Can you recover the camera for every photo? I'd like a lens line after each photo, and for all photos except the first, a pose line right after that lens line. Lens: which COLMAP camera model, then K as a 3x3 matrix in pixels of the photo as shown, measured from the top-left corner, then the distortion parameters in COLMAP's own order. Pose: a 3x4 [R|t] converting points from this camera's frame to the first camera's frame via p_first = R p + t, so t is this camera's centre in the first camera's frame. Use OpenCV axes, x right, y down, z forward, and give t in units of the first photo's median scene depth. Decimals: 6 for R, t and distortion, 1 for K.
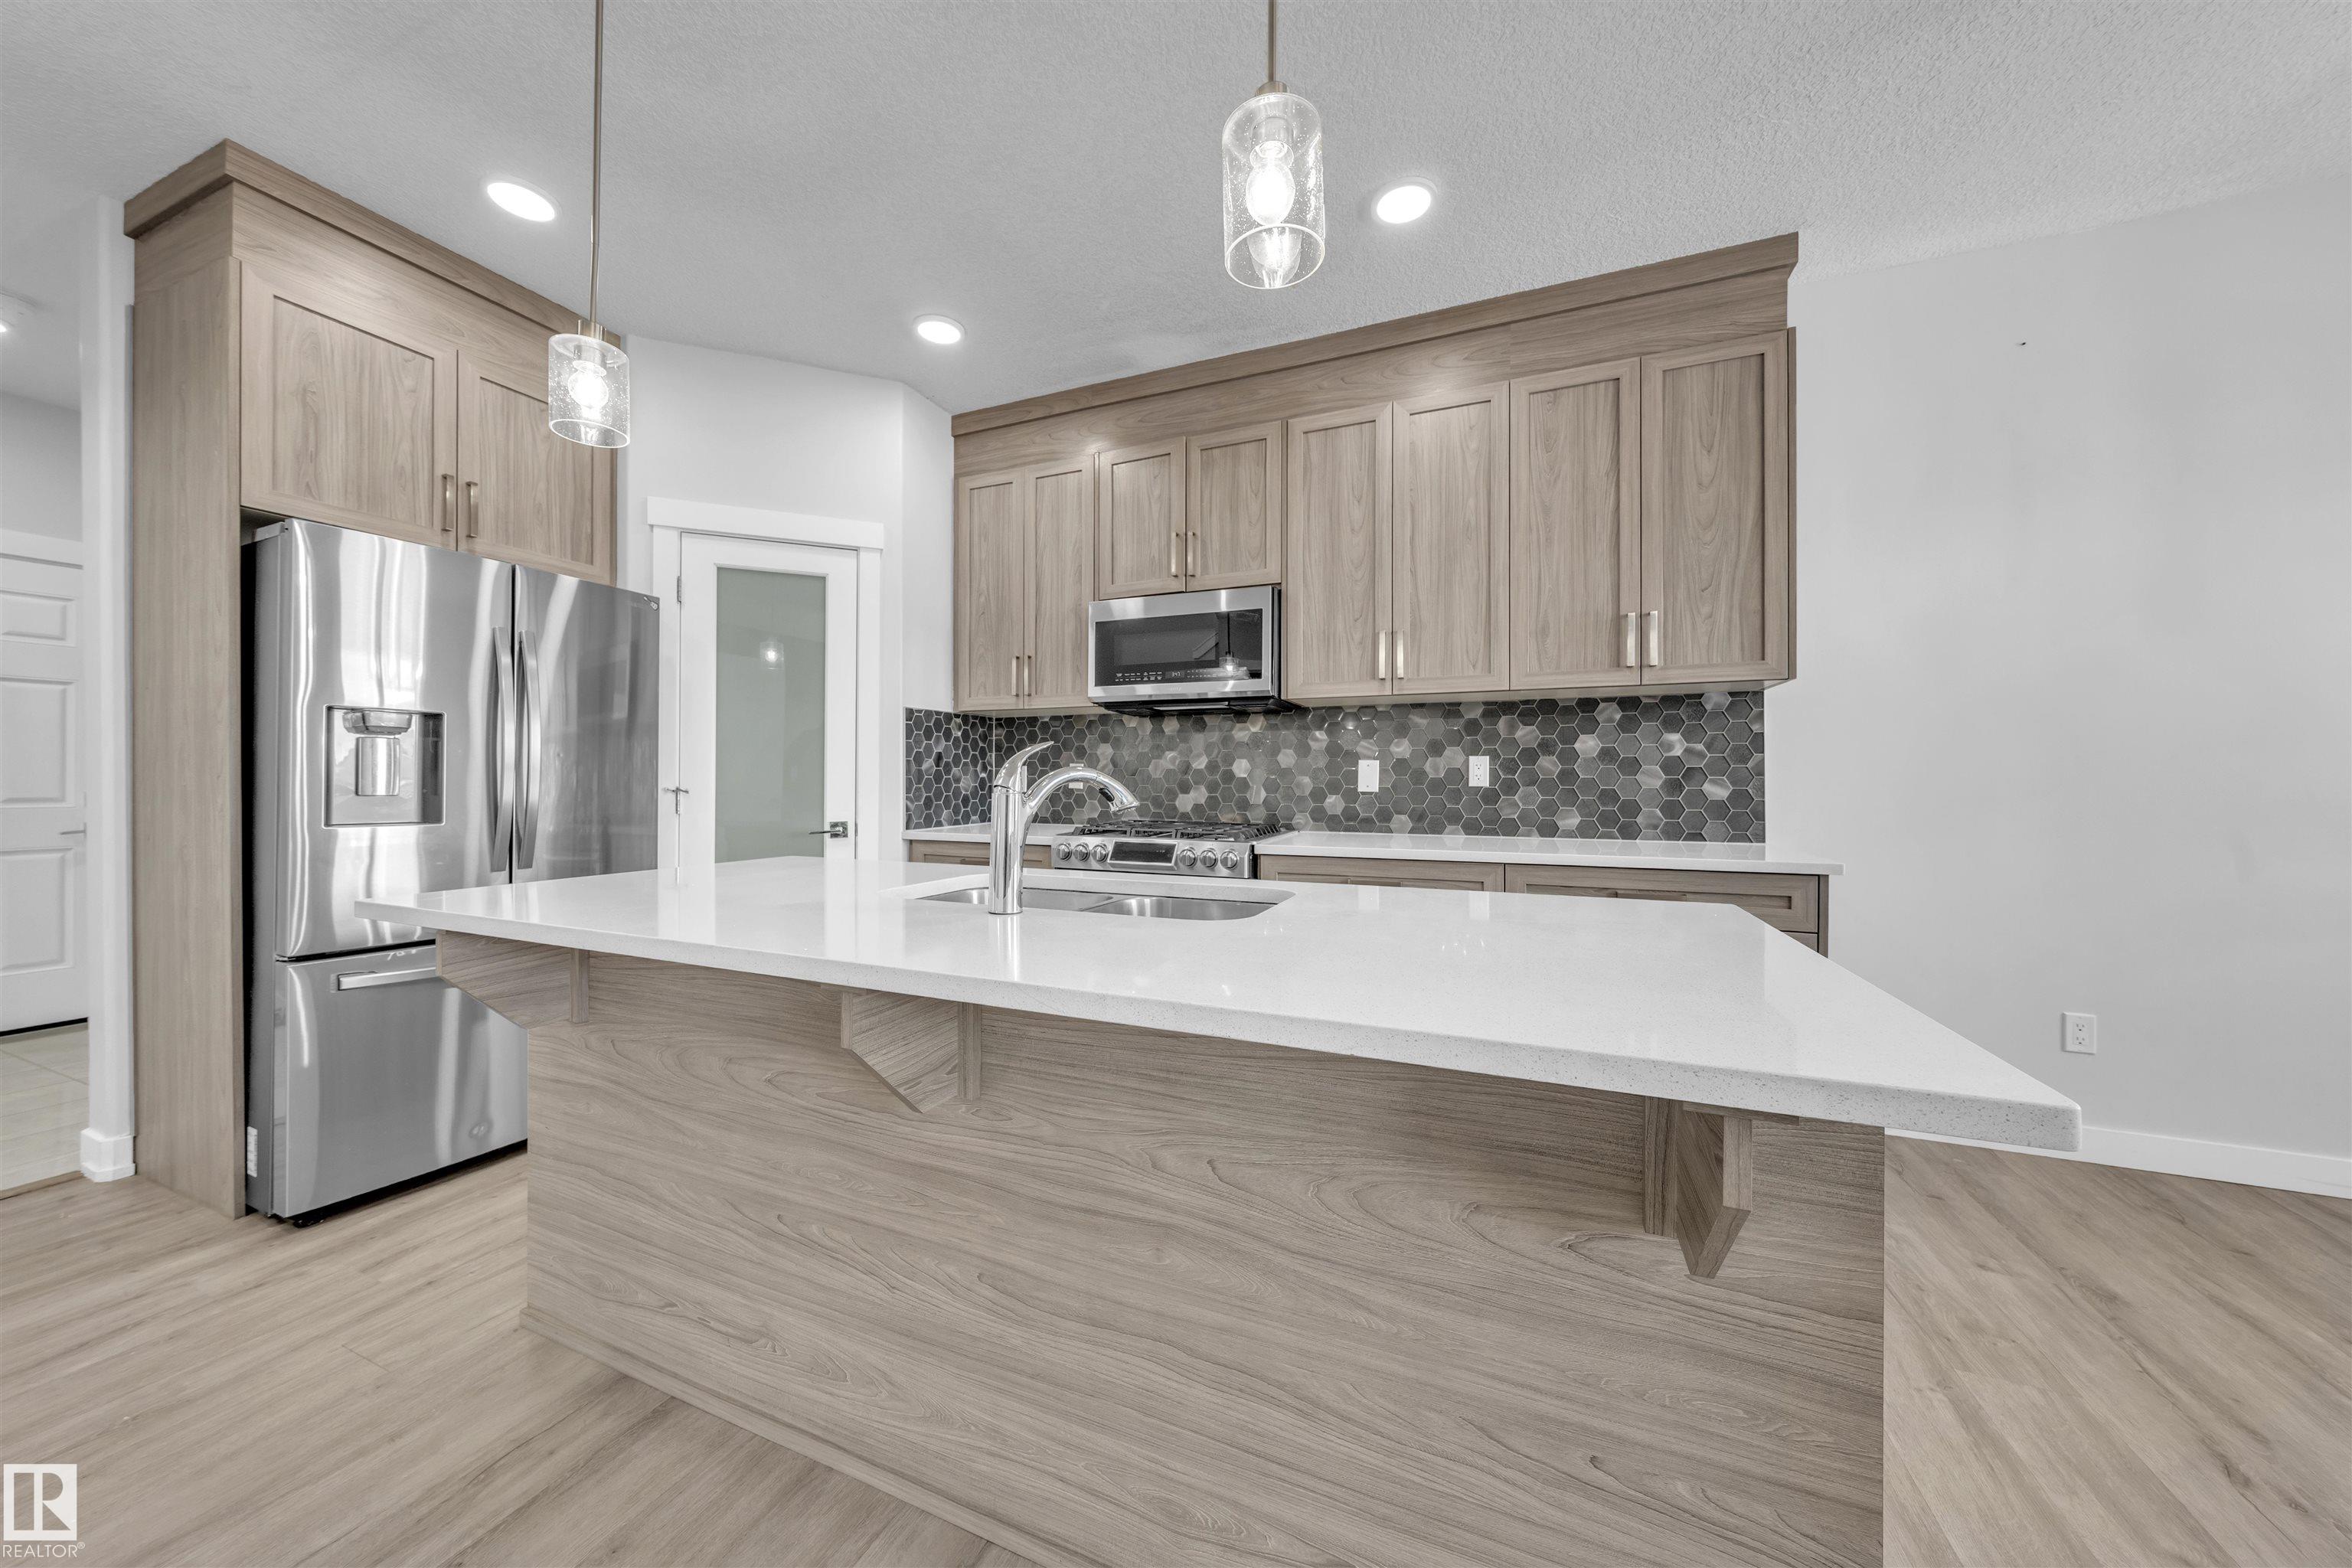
lens RADIAL K [[801.9, 0, 1171.8], [0, 801.9, 782.6], [0, 0, 1]] dist [-0.001856, 0.000228]
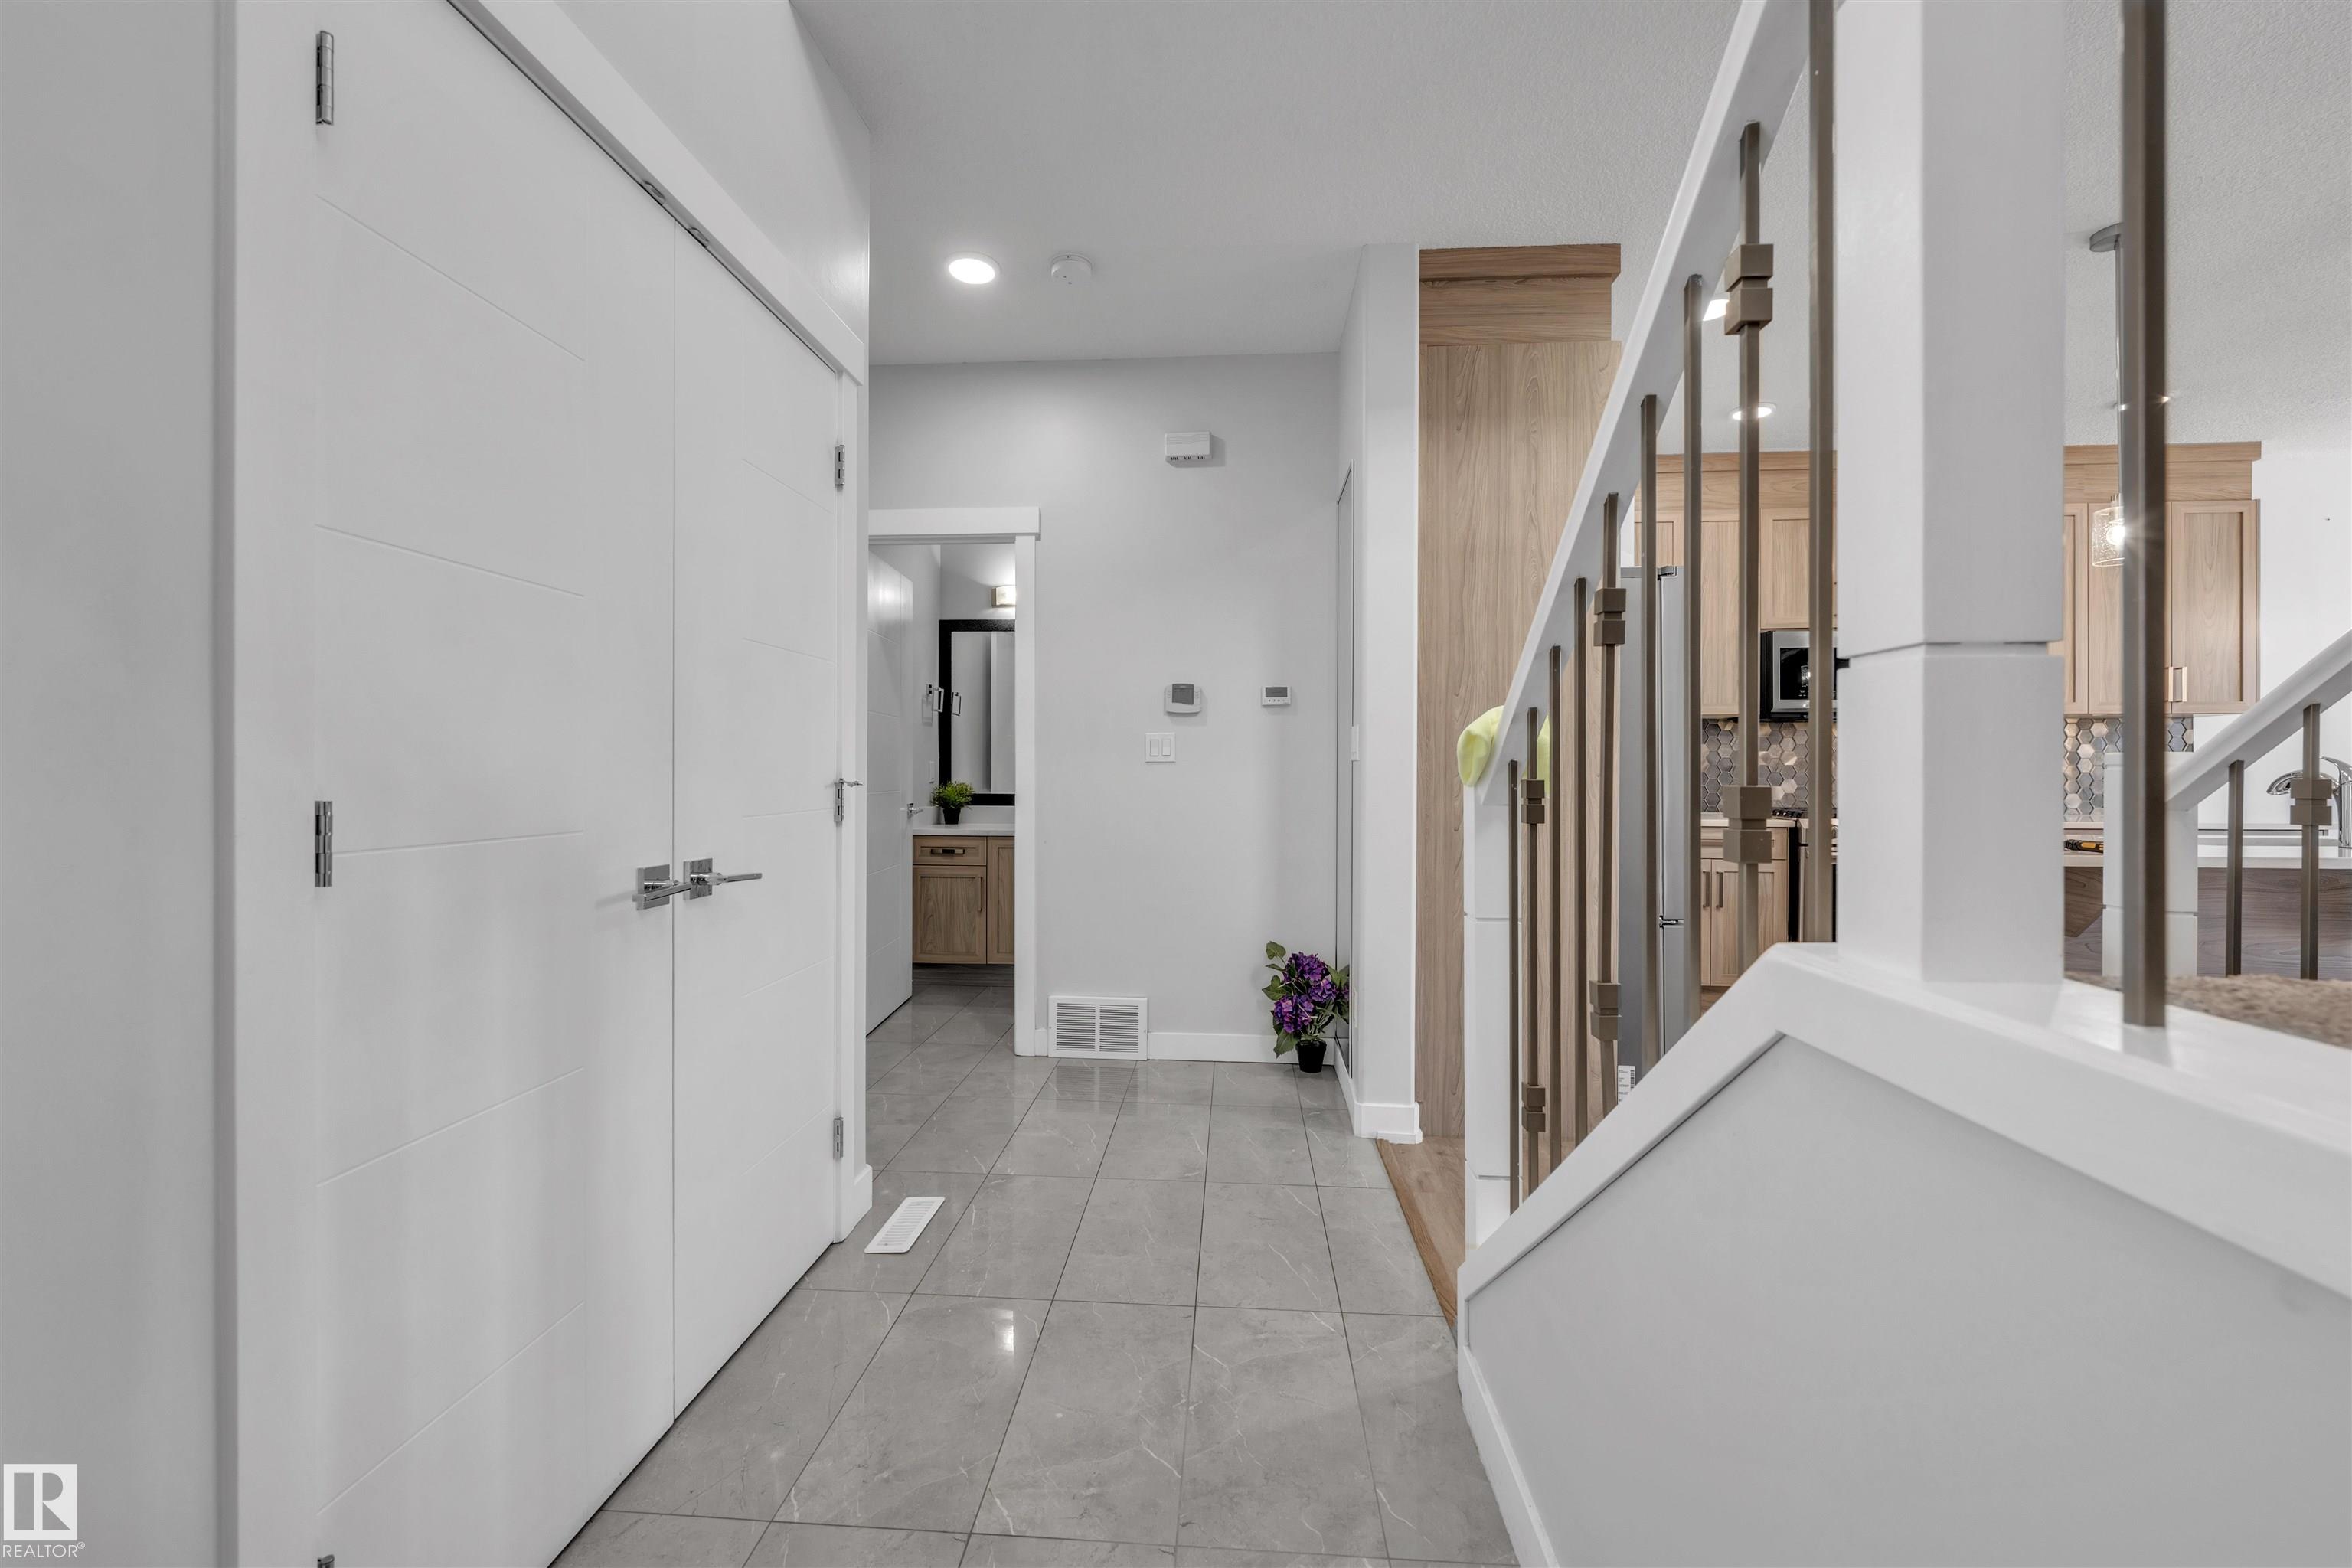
lens RADIAL K [[969.9, 0, 1142.2], [0, 969.9, 774.0], [0, 0, 1]] dist [-0.001922, 0.000004]
pose [[0.946814, -0.007701, 0.321690, -1.661196], [0.004780, 0.999940, 0.009869, -0.027649], [-0.321747, -0.007806, 0.946794, -0.120963]]
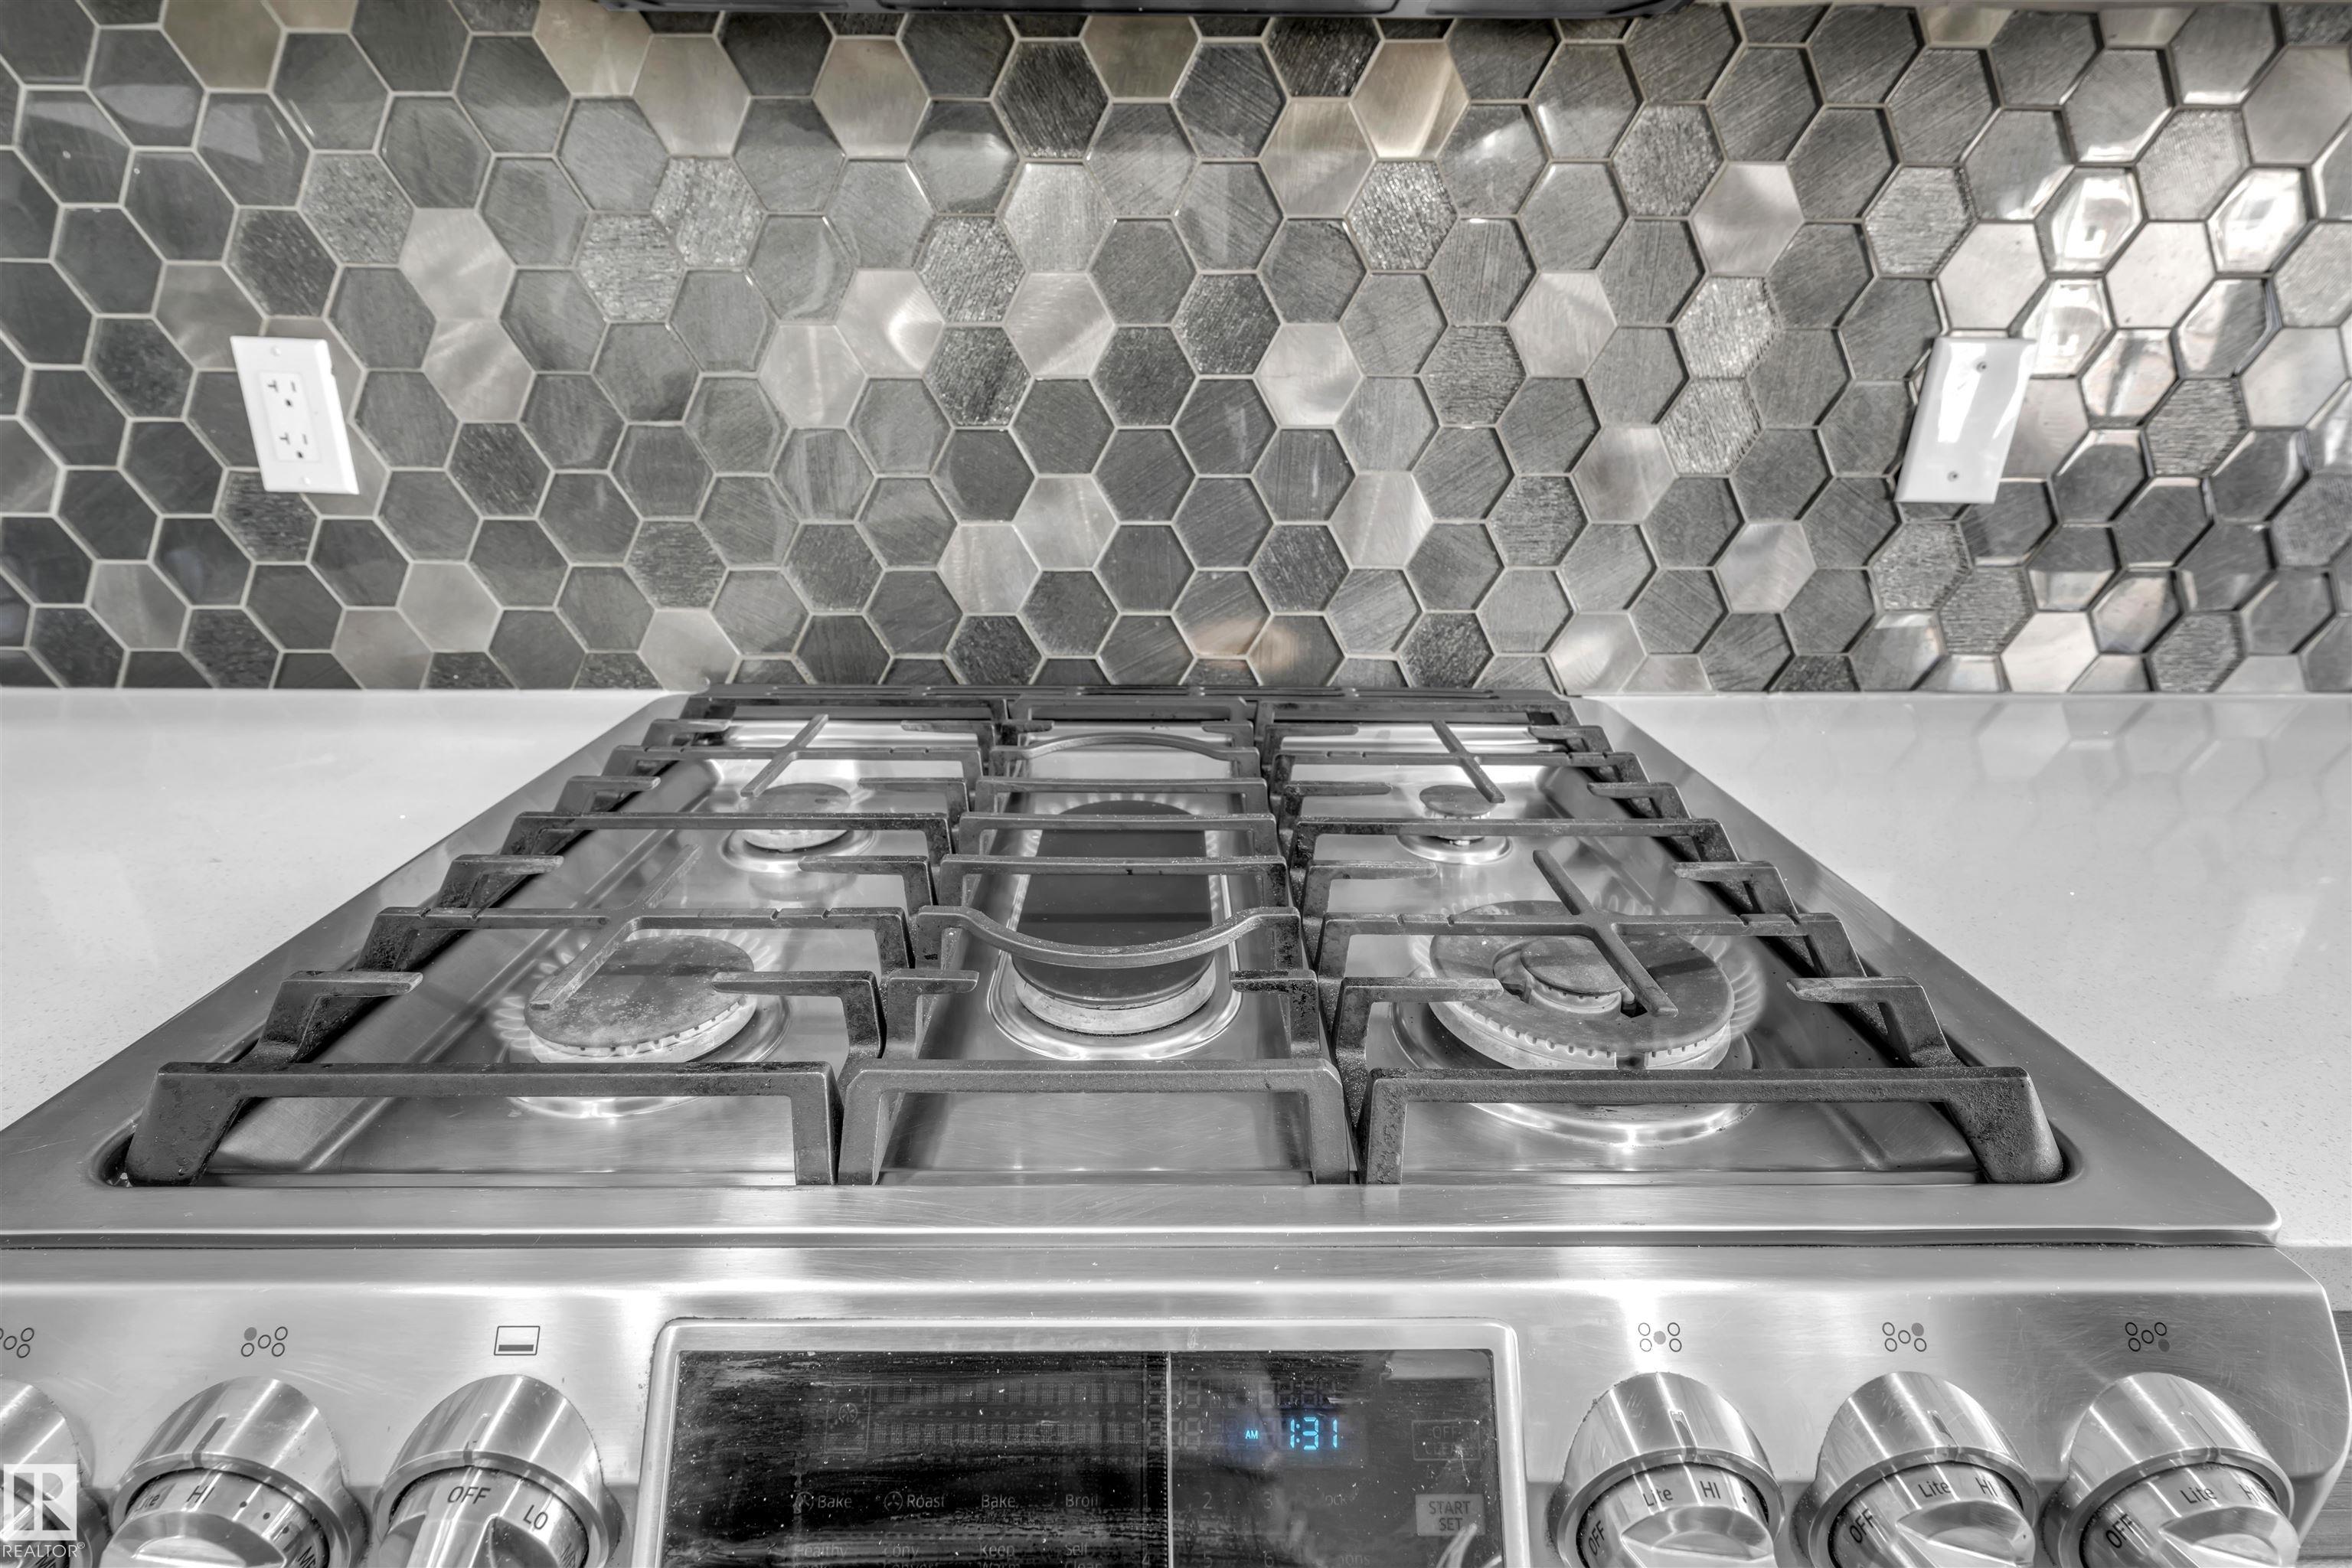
lens RADIAL K [[1137.5, 0, 1172.9], [0, 1137.5, 785.6], [0, 0, 1]] dist [0.002562, -0.000186]
pose [[0.914461, -0.145361, 0.377664, -0.065051], [-0.001036, 0.932414, 0.361389, -0.028756], [-0.404672, -0.330868, 0.852506, 0.875108]]
